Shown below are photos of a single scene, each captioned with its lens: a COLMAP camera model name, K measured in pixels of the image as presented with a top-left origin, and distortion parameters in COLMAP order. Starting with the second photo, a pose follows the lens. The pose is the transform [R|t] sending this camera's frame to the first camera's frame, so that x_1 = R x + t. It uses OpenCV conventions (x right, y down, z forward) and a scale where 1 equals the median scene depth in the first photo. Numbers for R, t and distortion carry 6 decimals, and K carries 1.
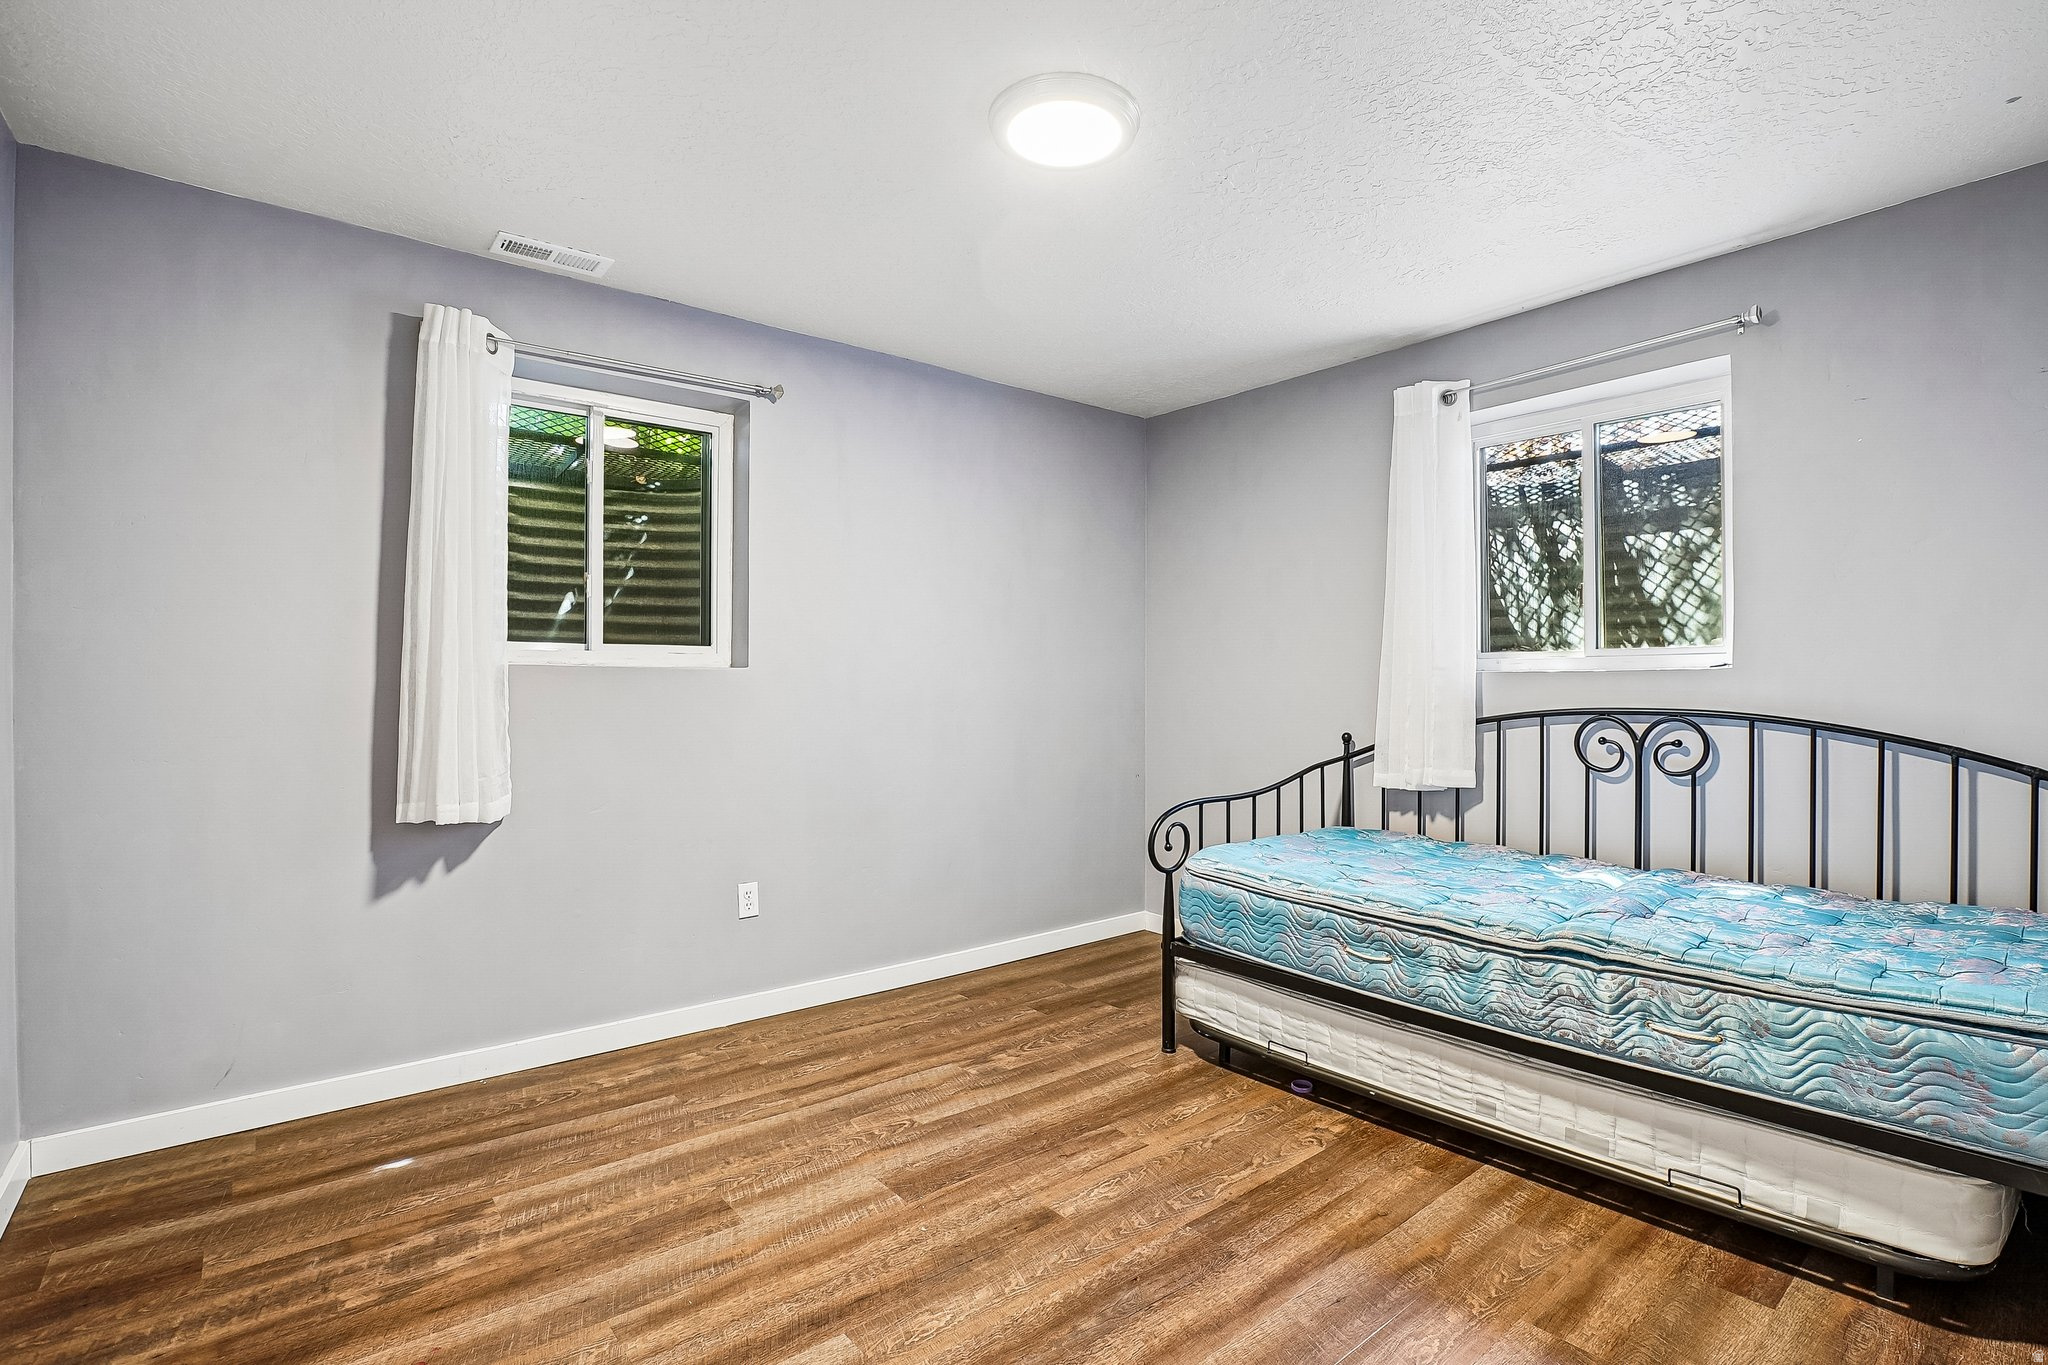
lens RADIAL K [[973.2, 0, 1019.9], [0, 973.2, 679.6], [0, 0, 1]] dist [-0.033414, 0.003251]
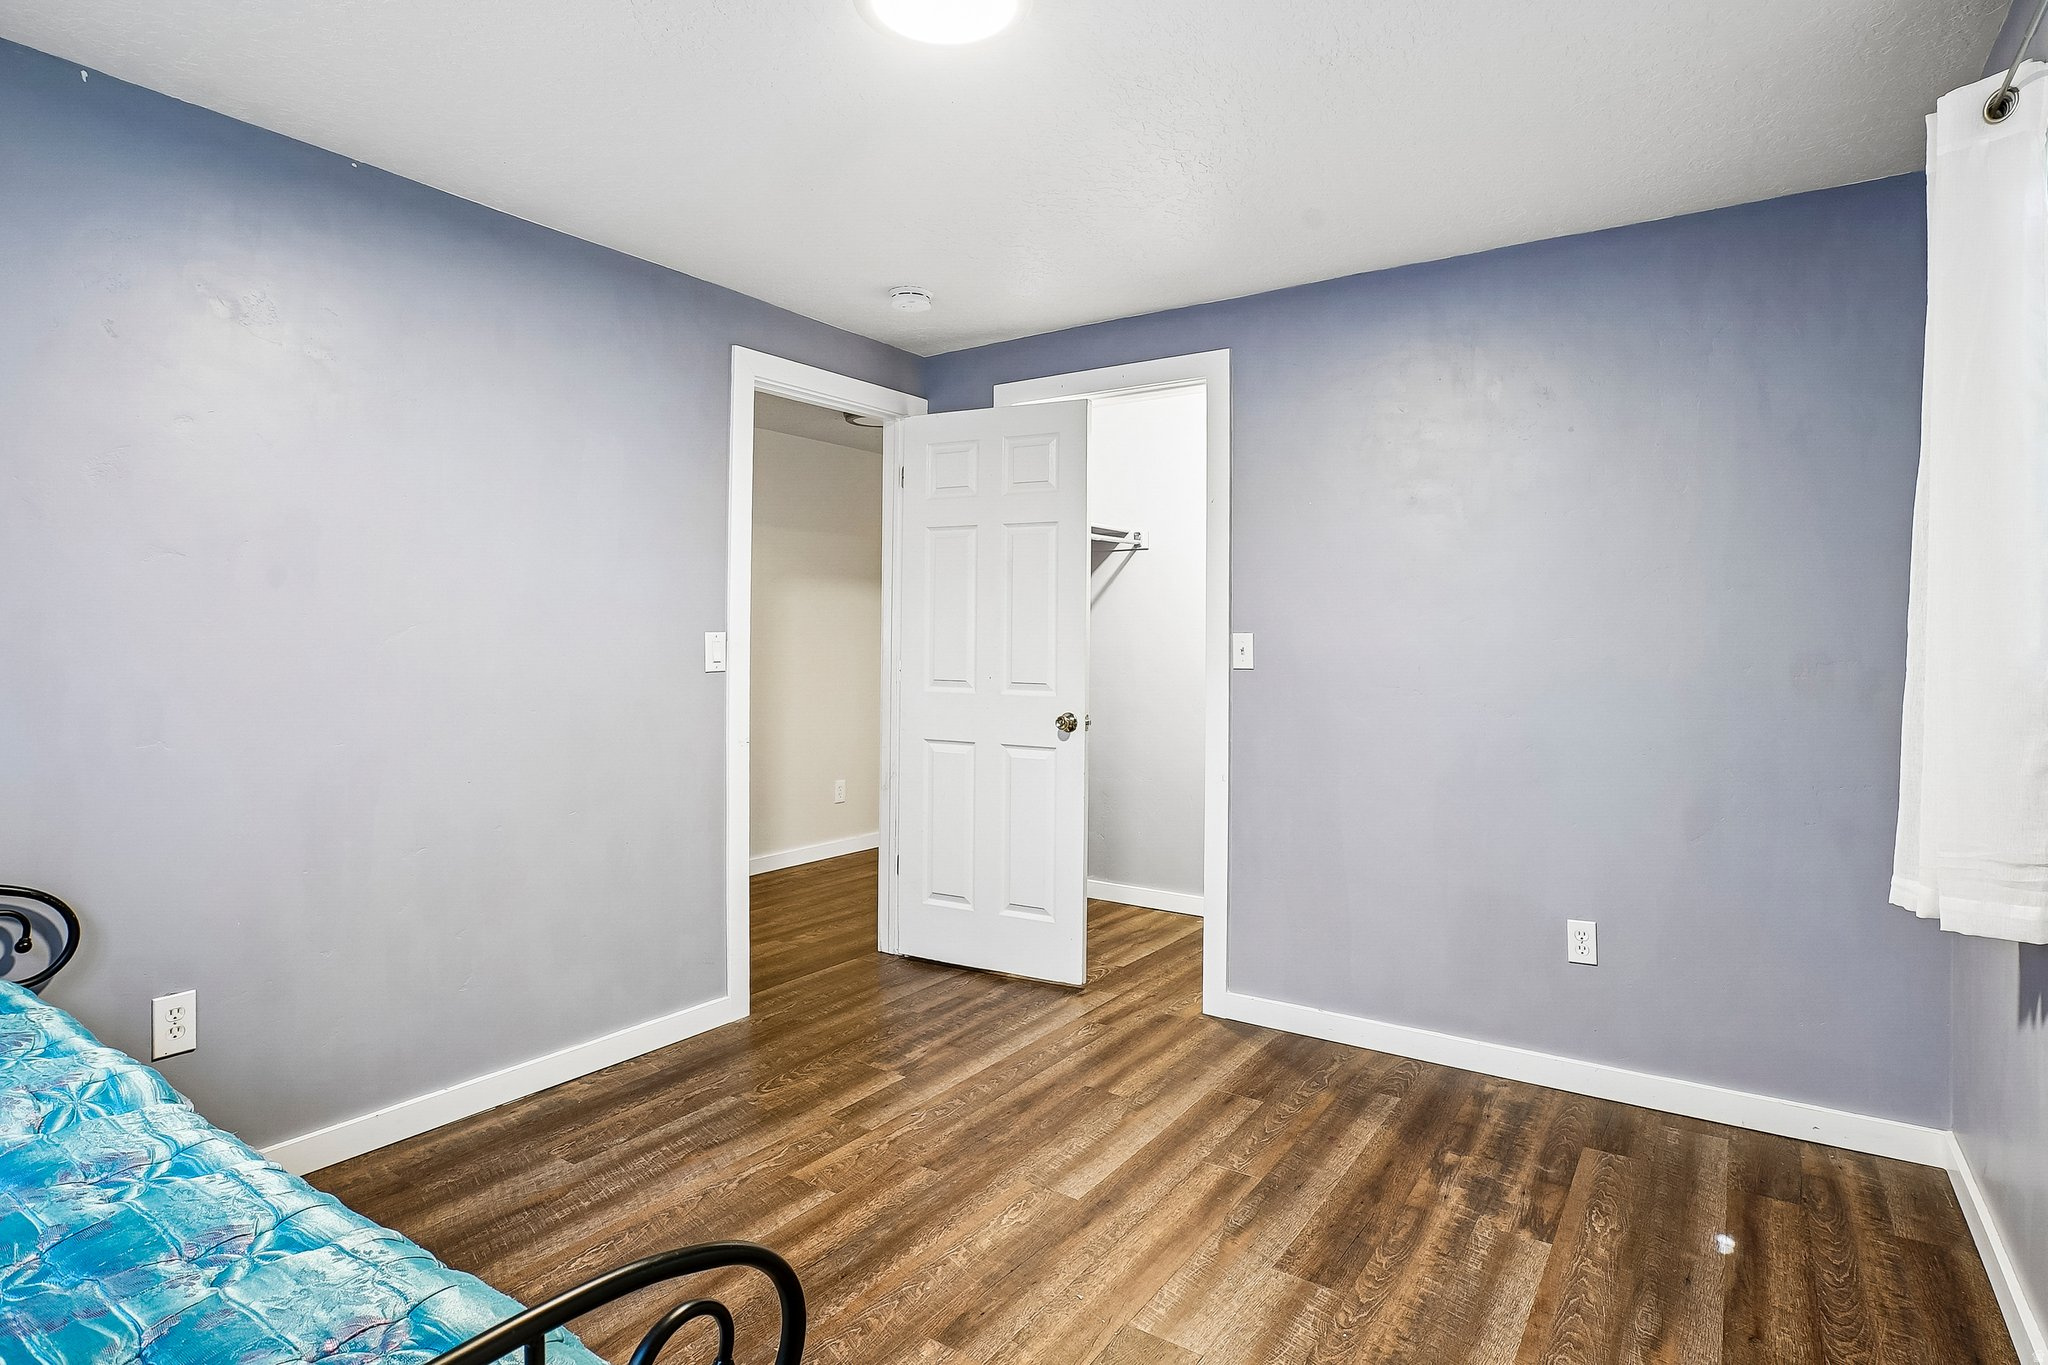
lens RADIAL K [[973.2, 0, 1030.3], [0, 973.2, 674.6], [0, 0, 1]] dist [-0.033414, 0.003251]
pose [[-0.952251, 0.003489, -0.305295, 0.224414], [-0.002303, 0.999824, 0.018609, -0.022737], [0.305306, 0.018424, -0.952076, 1.892840]]
